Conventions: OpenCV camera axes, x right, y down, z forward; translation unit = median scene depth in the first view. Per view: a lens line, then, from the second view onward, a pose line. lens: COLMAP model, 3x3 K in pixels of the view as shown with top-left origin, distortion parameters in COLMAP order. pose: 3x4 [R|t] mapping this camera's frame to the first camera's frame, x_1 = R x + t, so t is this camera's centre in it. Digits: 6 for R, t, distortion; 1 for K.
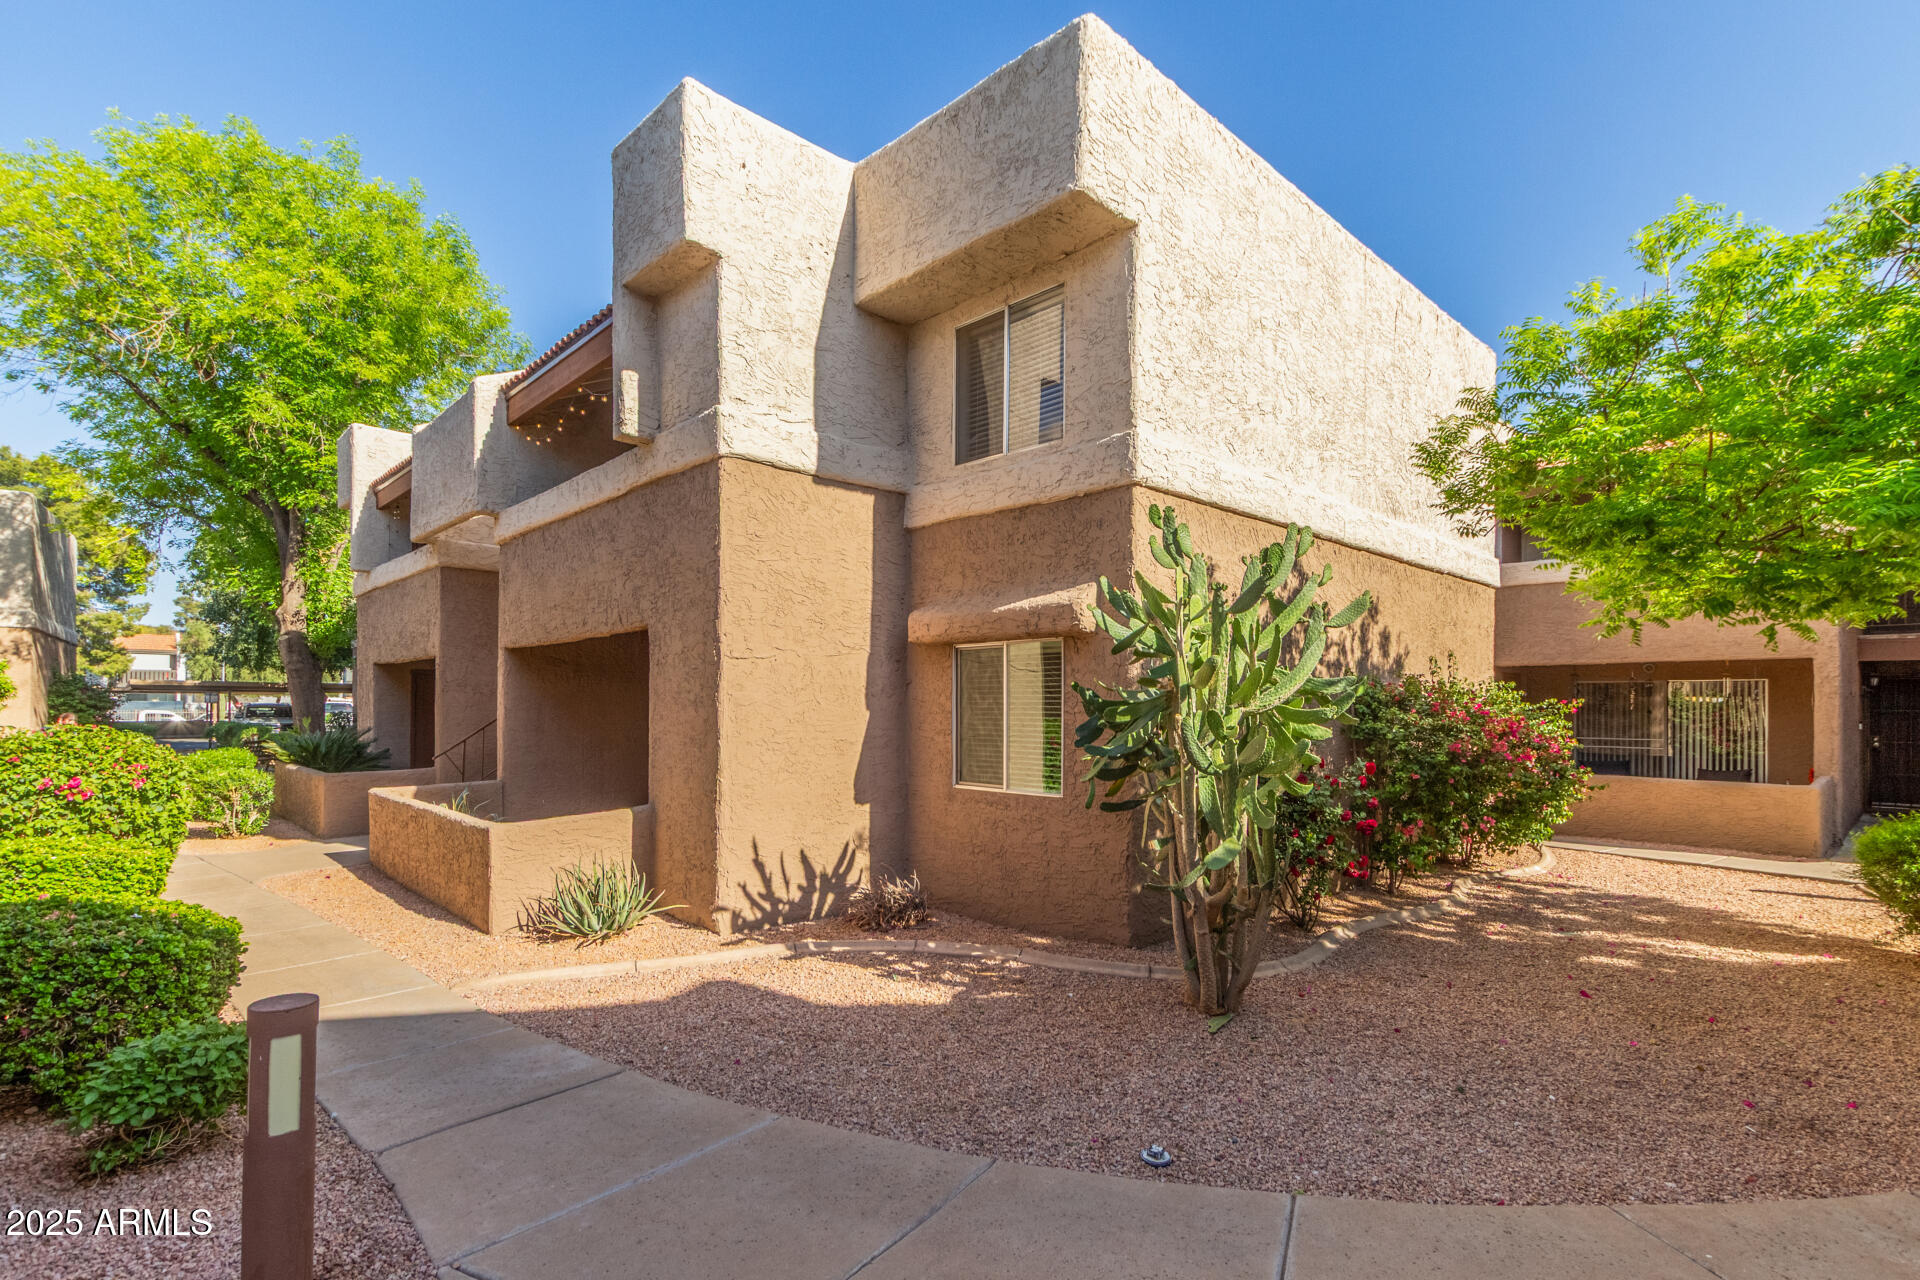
lens RADIAL K [[882.7, 0, 979.2], [0, 882.7, 690.1], [0, 0, 1]] dist [0.007976, -0.001588]
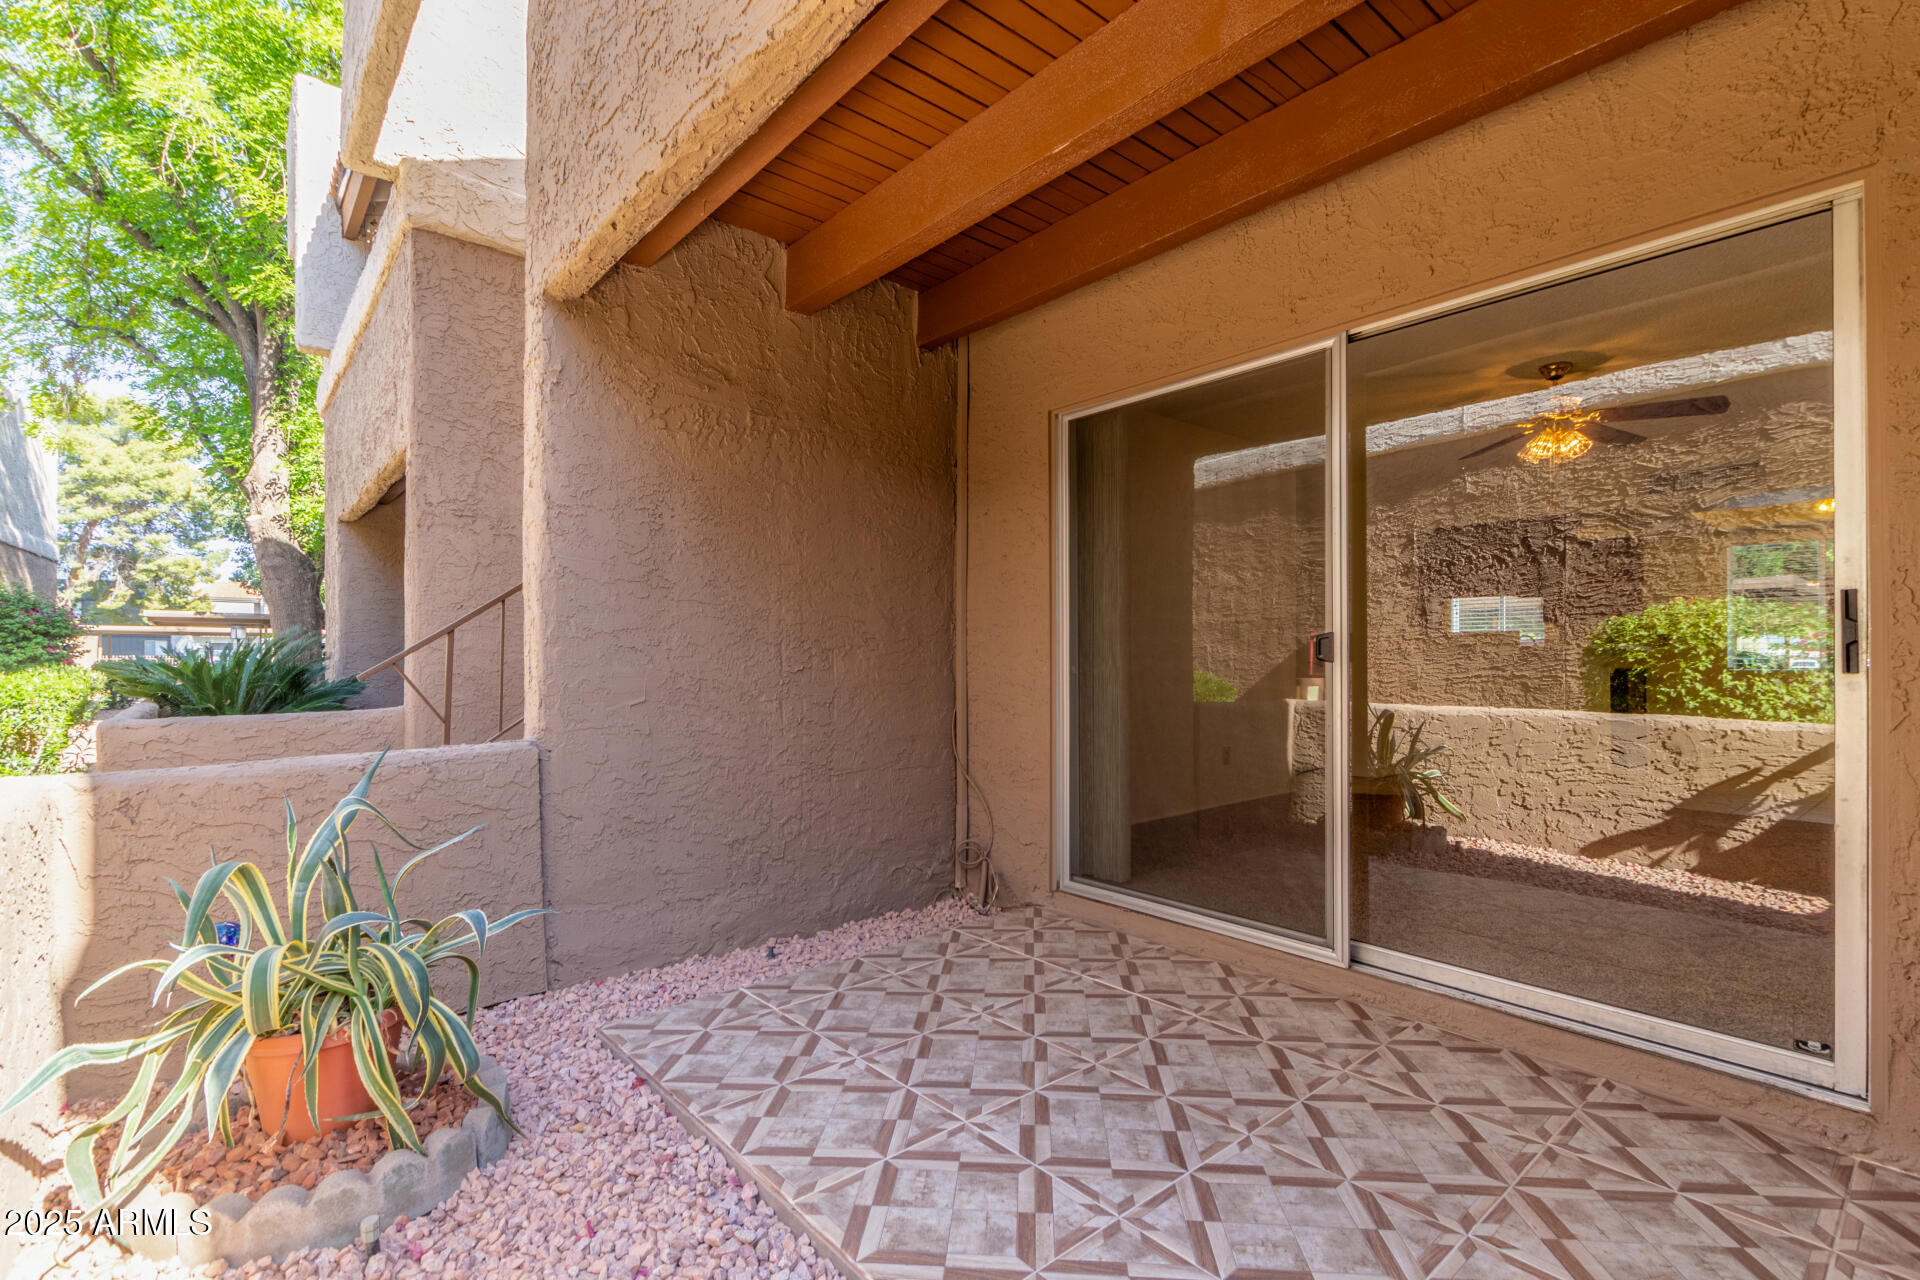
lens RADIAL K [[882.7, 0, 961.5], [0, 882.7, 644.1], [0, 0, 1]] dist [0.007976, -0.001588]
pose [[0.996591, 0.002710, -0.082458, -0.196468], [-0.003131, 0.999983, -0.004970, 0.037352], [0.082443, 0.005211, 0.996582, 0.377145]]
